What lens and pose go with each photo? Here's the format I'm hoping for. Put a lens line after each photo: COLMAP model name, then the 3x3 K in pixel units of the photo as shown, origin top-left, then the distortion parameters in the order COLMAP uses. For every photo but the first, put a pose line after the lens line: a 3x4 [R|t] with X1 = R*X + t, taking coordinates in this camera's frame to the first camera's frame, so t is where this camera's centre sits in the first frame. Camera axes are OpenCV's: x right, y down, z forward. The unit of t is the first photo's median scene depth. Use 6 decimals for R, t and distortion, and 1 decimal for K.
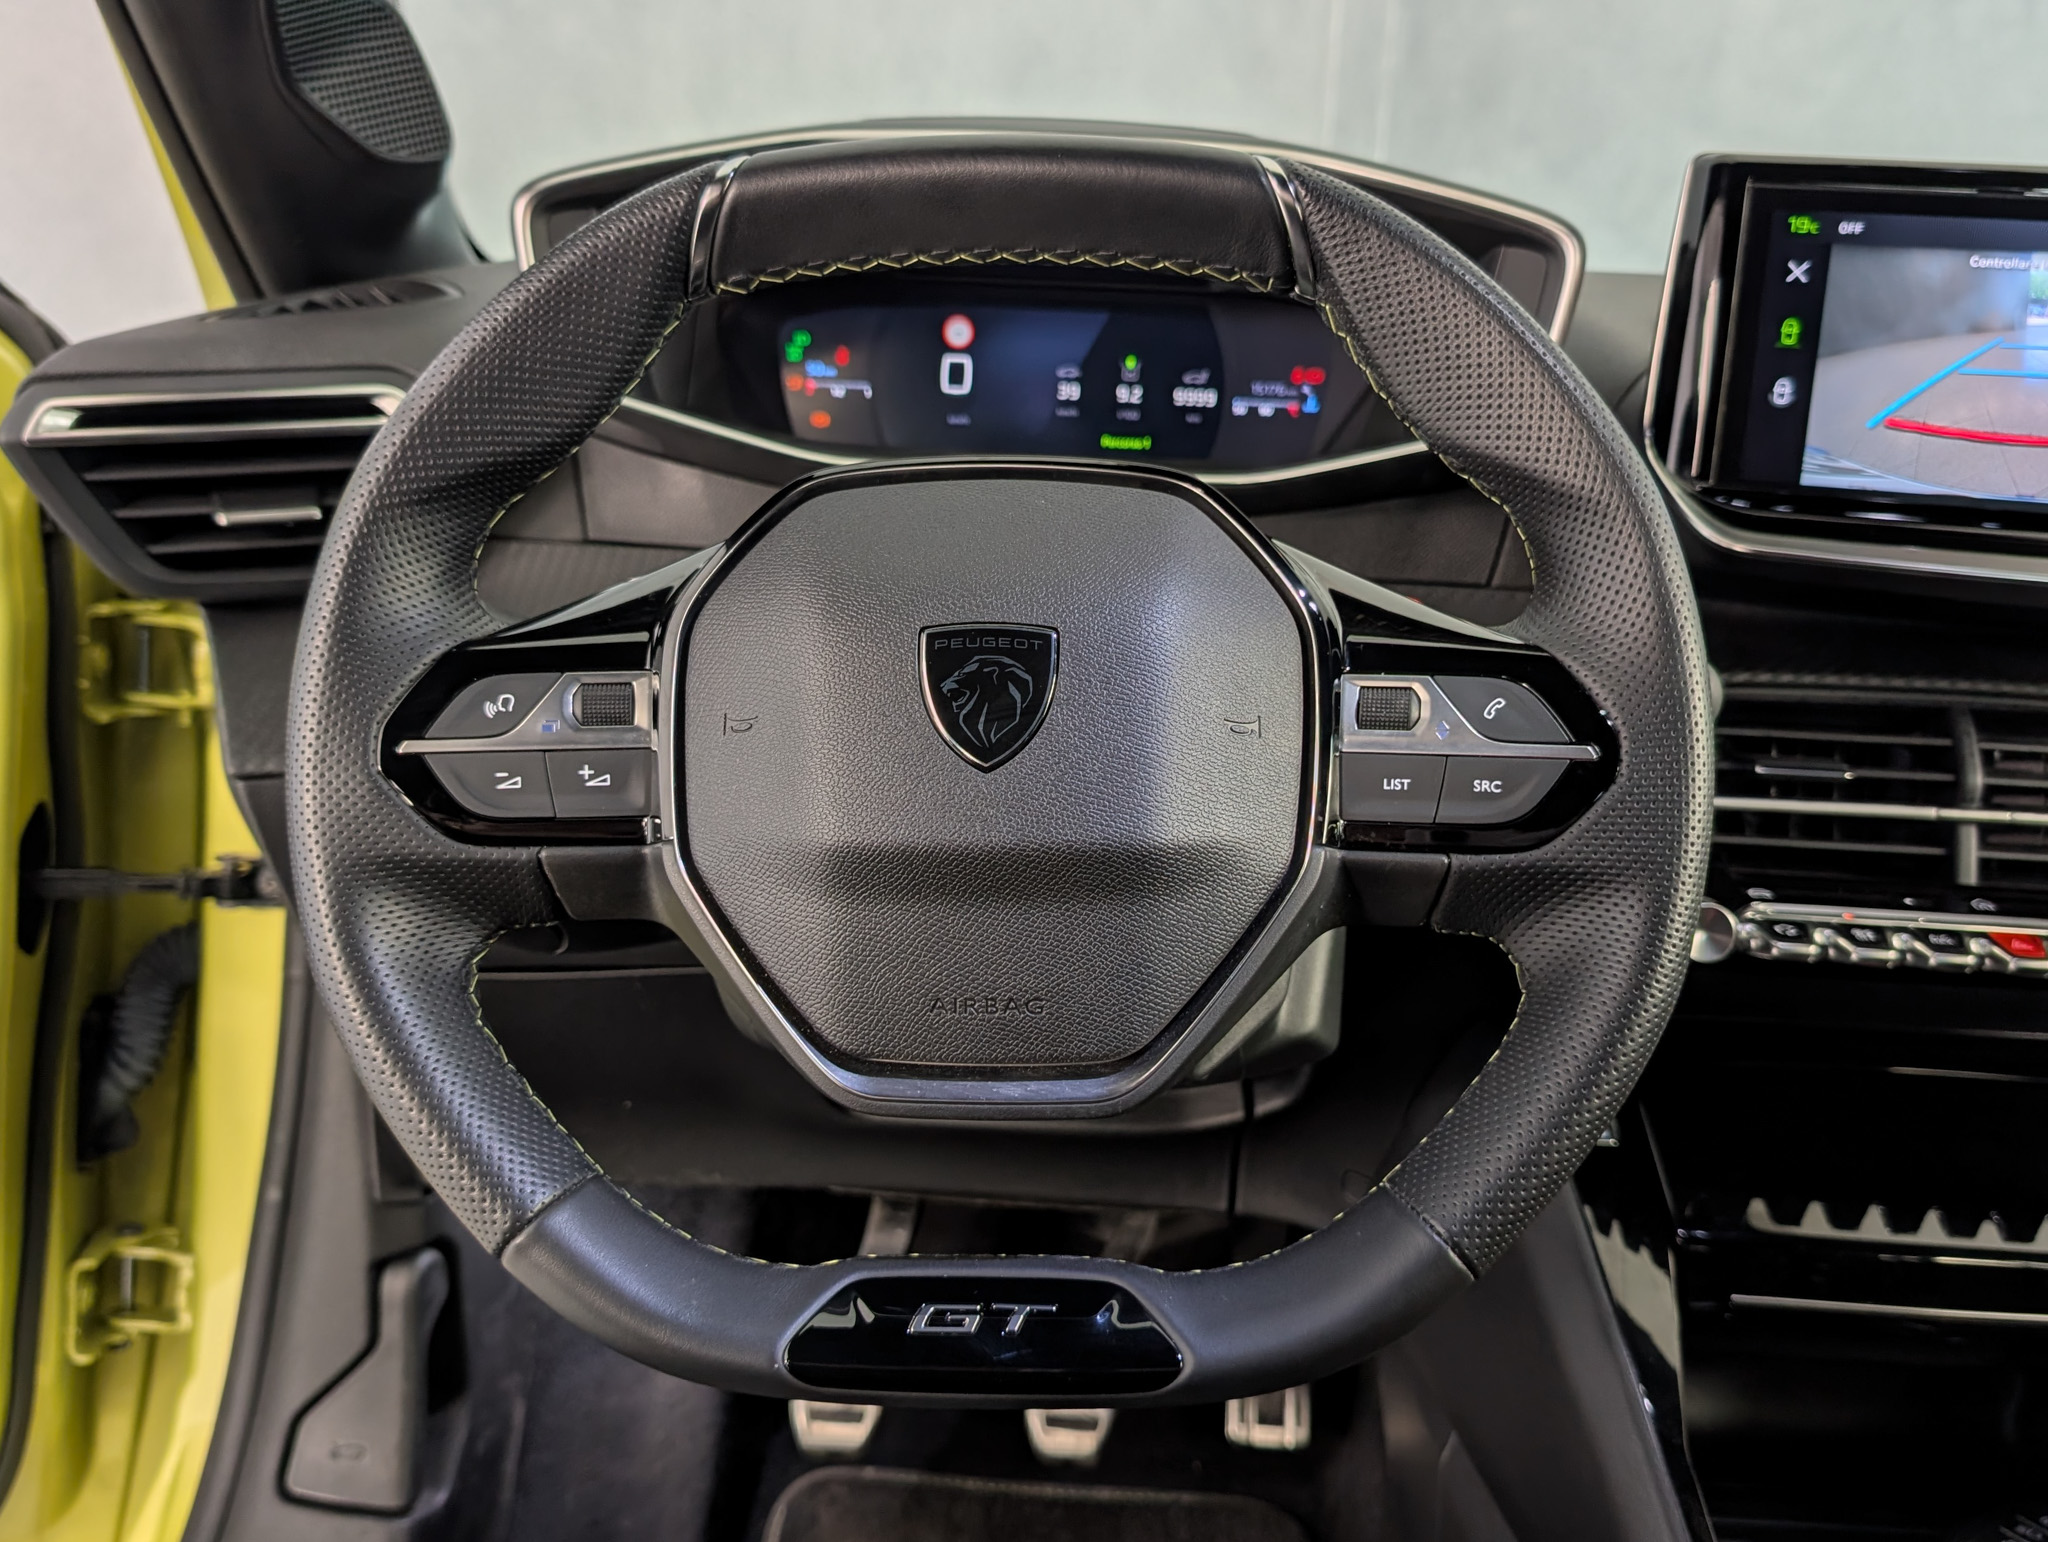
lens RADIAL K [[1842.9, 0, 1024.0], [0, 1842.9, 771.0], [0, 0, 1]] dist [0.007866, -0.013835]
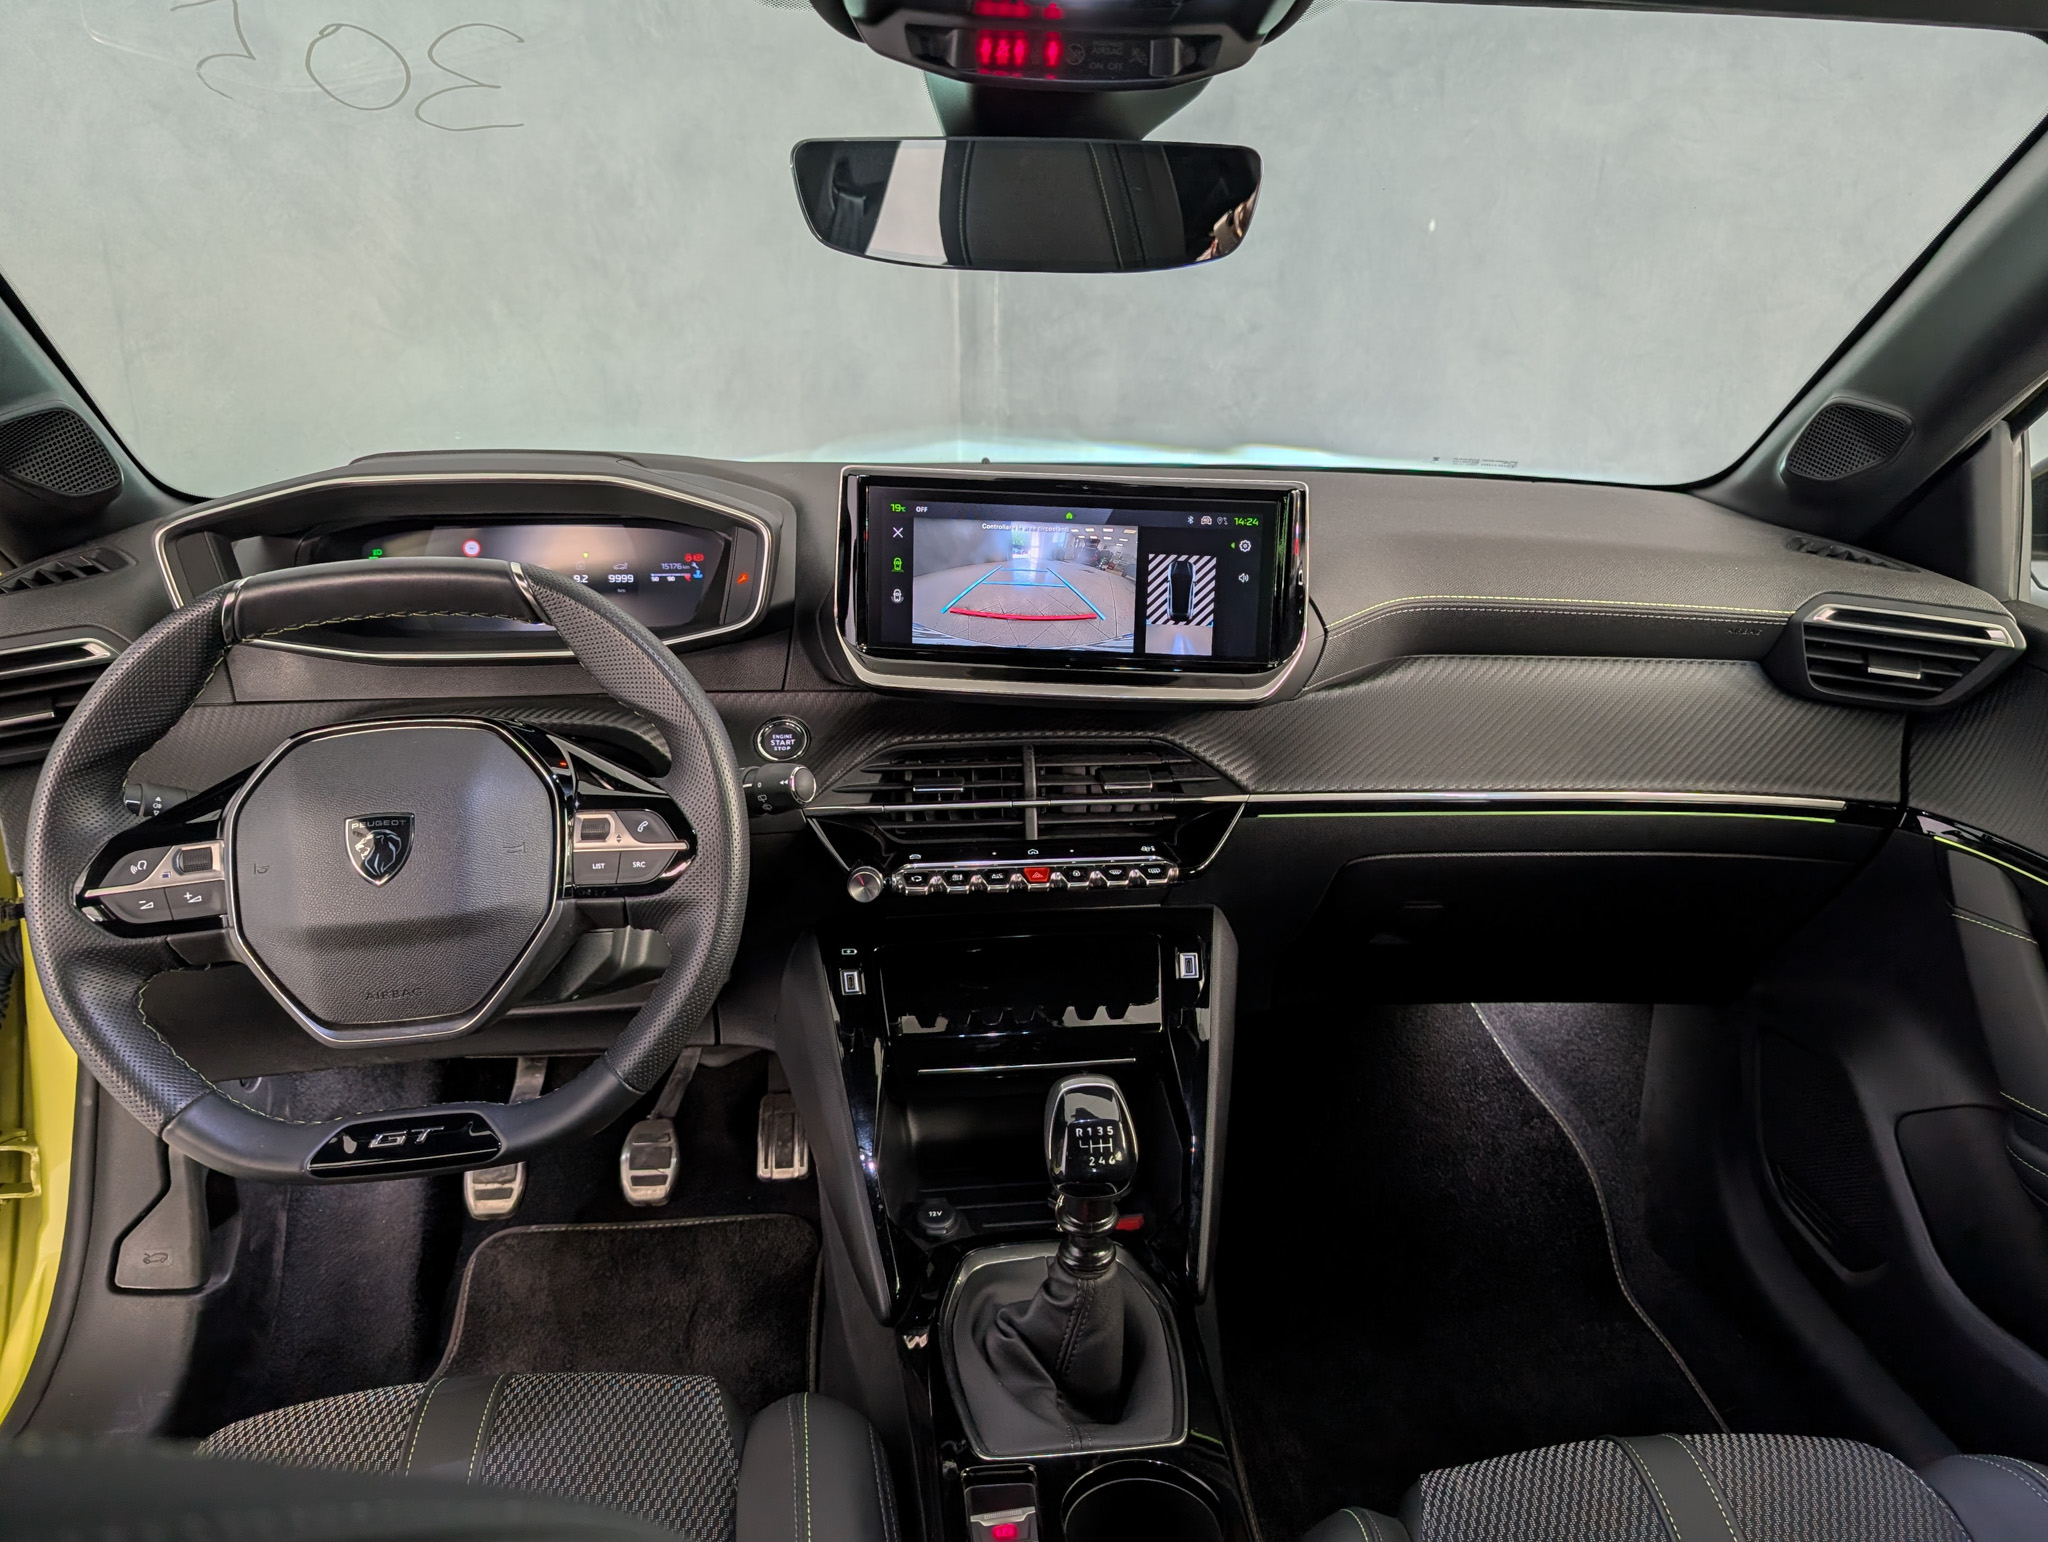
lens RADIAL K [[1539.4, 0, 1109.6], [0, 1539.4, 717.1], [0, 0, 1]] dist [-0.019056, -0.001393]
pose [[0.979633, -0.076395, 0.185695, 0.326603], [0.066686, 0.996087, 0.057989, -0.160475], [-0.189399, -0.044425, 0.980895, -0.592267]]
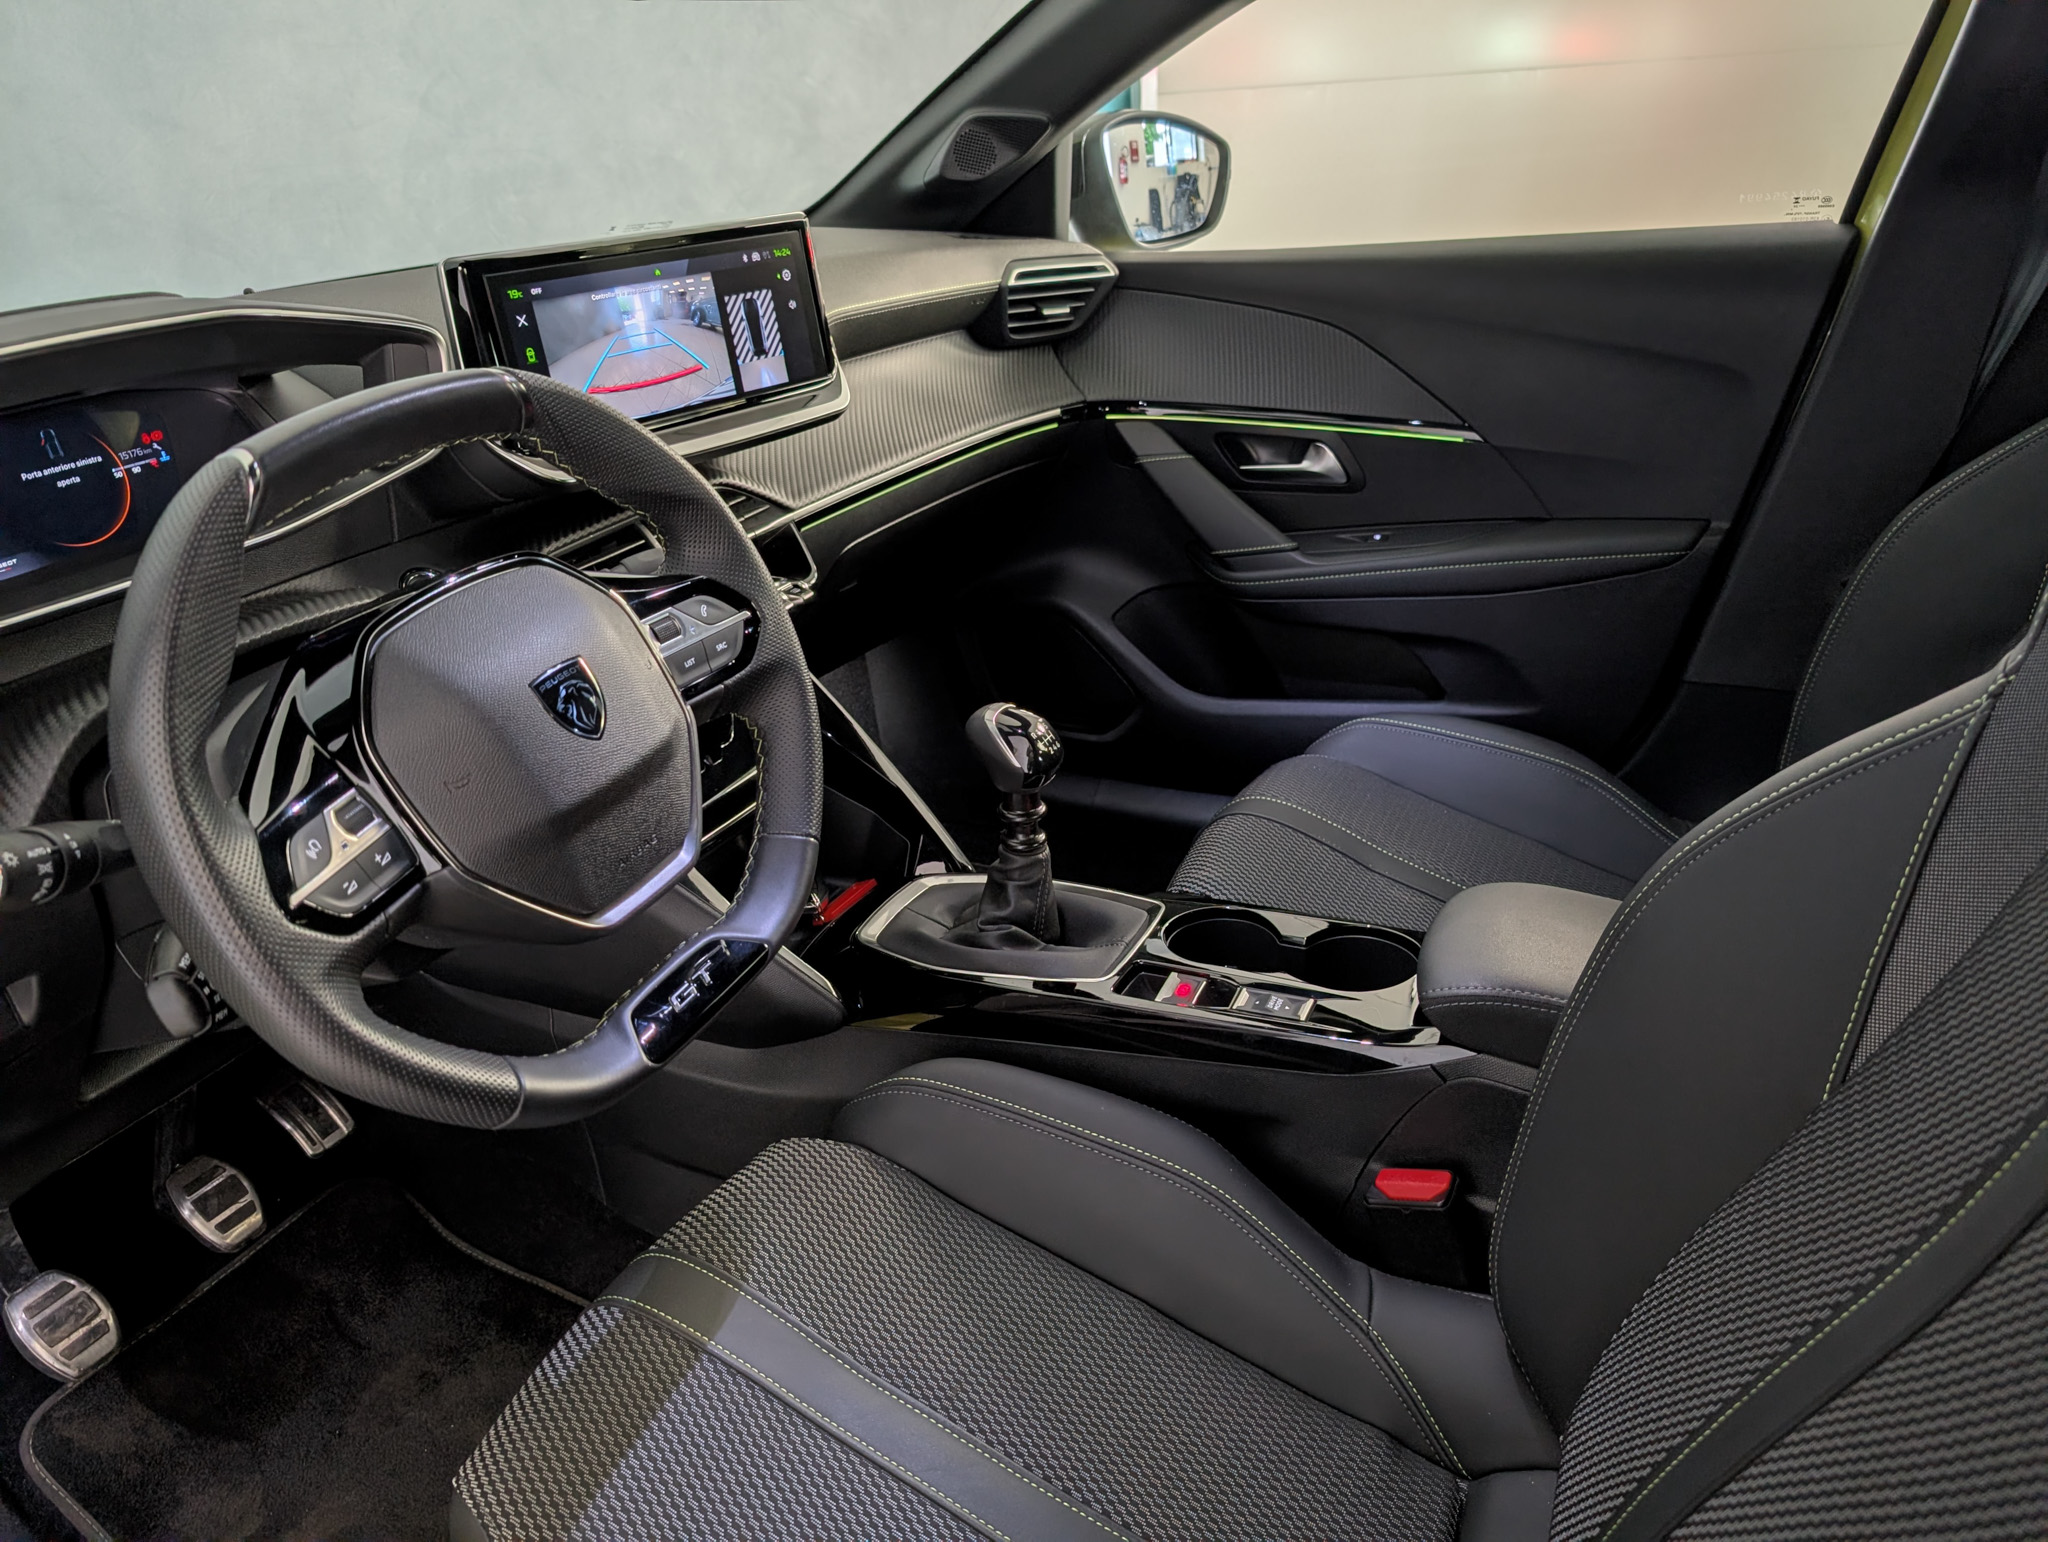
lens RADIAL K [[1428.9, 0, 1024.0], [0, 1428.9, 771.0], [0, 0, 1]] dist [-0.008609, -0.007298]
pose [[0.412997, -0.458695, 0.786786, -0.664051], [0.286848, 0.885450, 0.365645, -0.250821], [-0.864379, 0.074677, 0.497264, -0.069707]]
